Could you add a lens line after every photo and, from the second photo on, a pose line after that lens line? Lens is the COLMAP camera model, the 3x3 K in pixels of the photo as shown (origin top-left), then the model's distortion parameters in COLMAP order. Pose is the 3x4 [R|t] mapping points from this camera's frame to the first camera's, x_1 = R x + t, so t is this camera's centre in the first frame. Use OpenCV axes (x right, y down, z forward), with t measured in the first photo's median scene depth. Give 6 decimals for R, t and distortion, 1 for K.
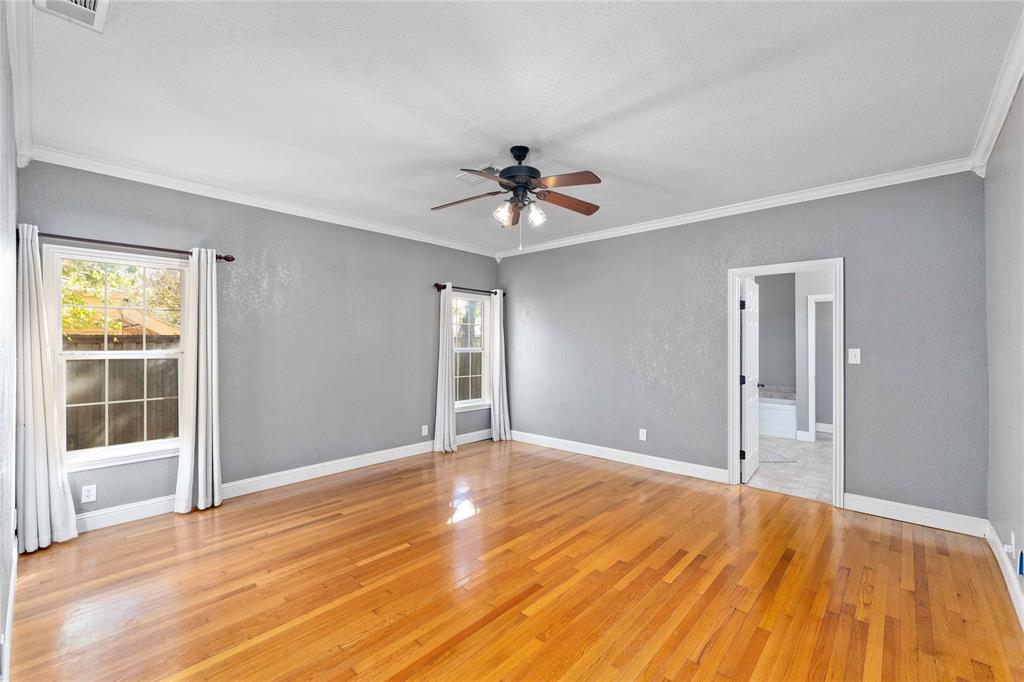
lens RADIAL K [[430.4, 0, 513.6], [0, 430.4, 342.1], [0, 0, 1]] dist [-0.003637, -0.000569]
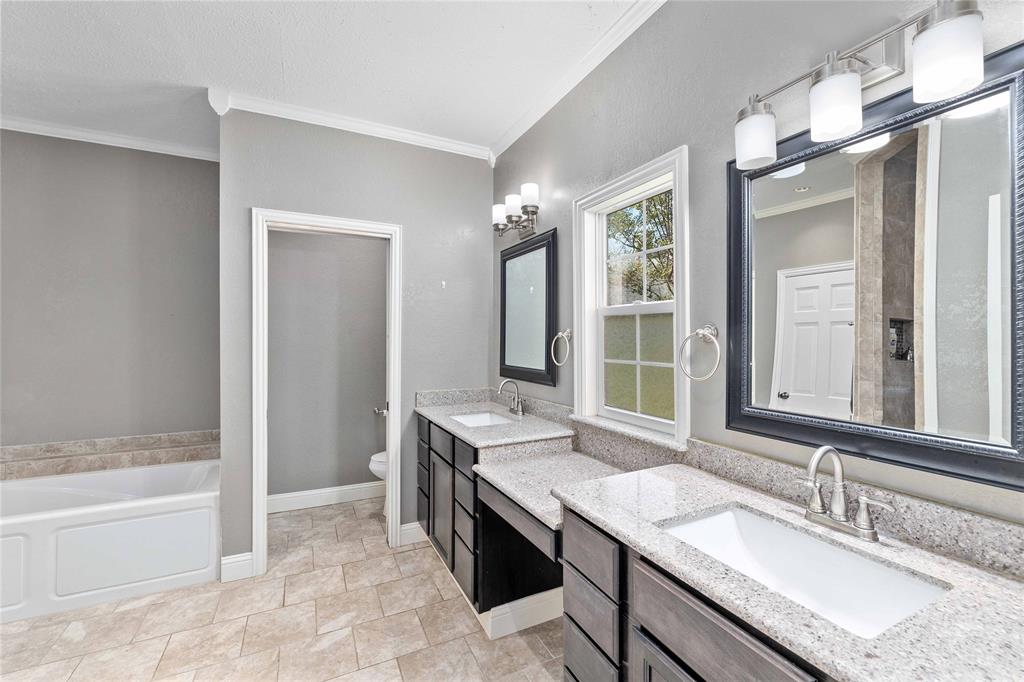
lens RADIAL K [[430.4, 0, 514.3], [0, 430.4, 337.4], [0, 0, 1]] dist [-0.003637, -0.000569]
pose [[0.369861, 0.004629, 0.929076, 0.397794], [-0.005953, 0.999979, -0.002612, 0.007354], [-0.929068, -0.004564, 0.369881, 0.613058]]
